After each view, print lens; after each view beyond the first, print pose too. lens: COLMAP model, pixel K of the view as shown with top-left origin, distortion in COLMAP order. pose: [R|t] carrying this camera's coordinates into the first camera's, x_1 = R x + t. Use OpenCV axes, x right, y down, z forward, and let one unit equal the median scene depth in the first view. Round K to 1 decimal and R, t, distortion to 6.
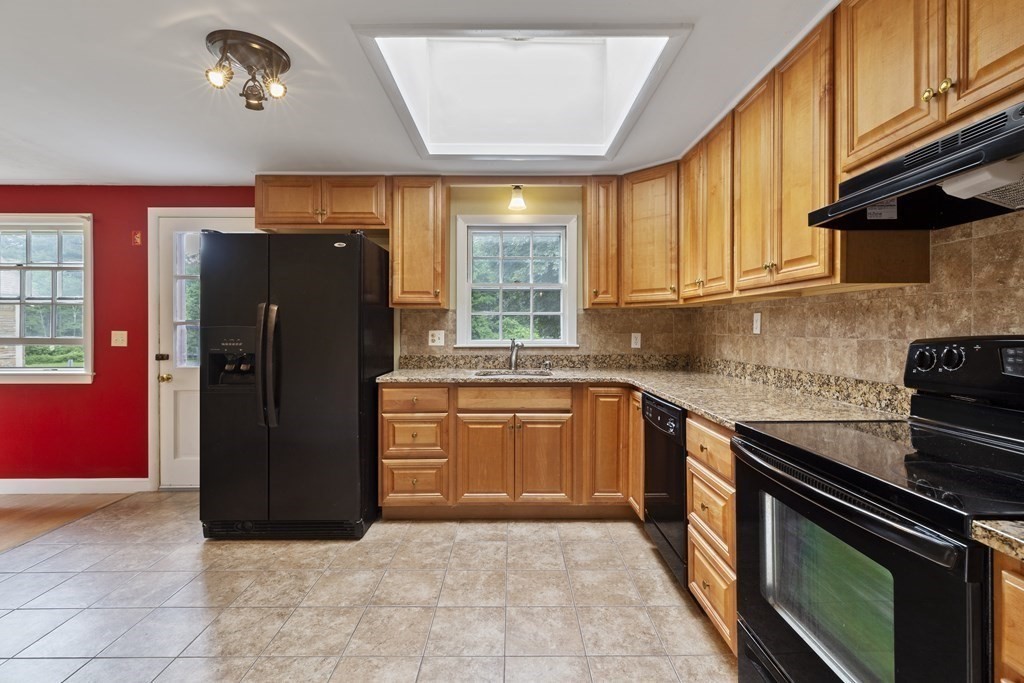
lens RADIAL K [[446.4, 0, 511.7], [0, 446.4, 353.9], [0, 0, 1]] dist [-0.000040, -0.000191]
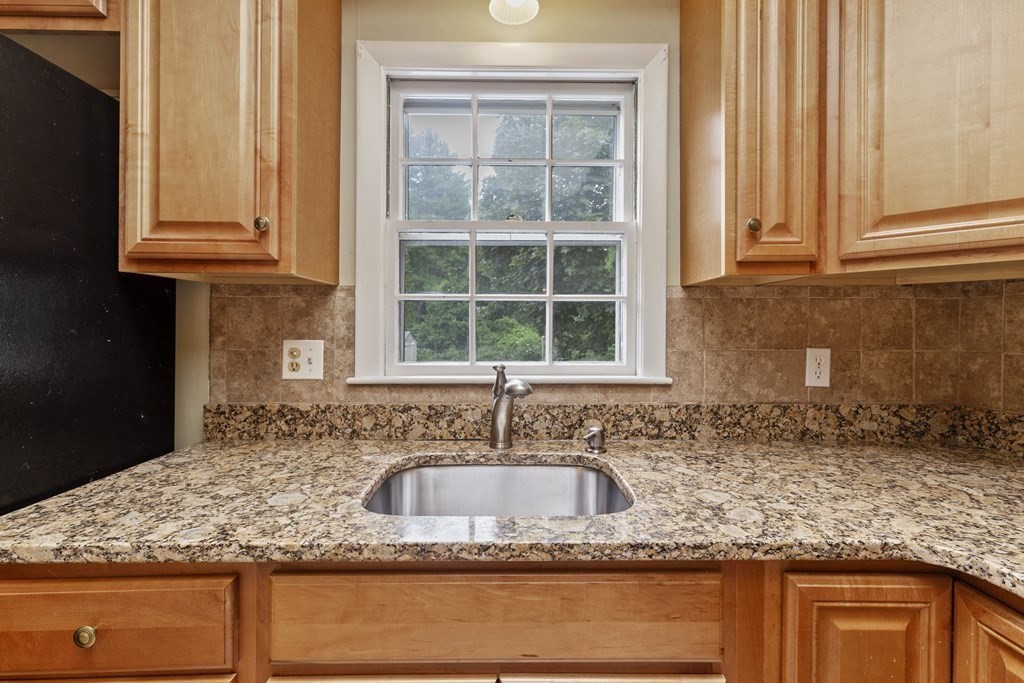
lens RADIAL K [[445.0, 0, 516.5], [0, 445.0, 334.3], [0, 0, 1]] dist [0.000033, 0.000034]
pose [[0.999937, 0.003497, 0.010693, 0.014000], [-0.003033, 0.999068, -0.043063, -0.049667], [-0.010834, 0.043028, 0.999015, 0.736449]]
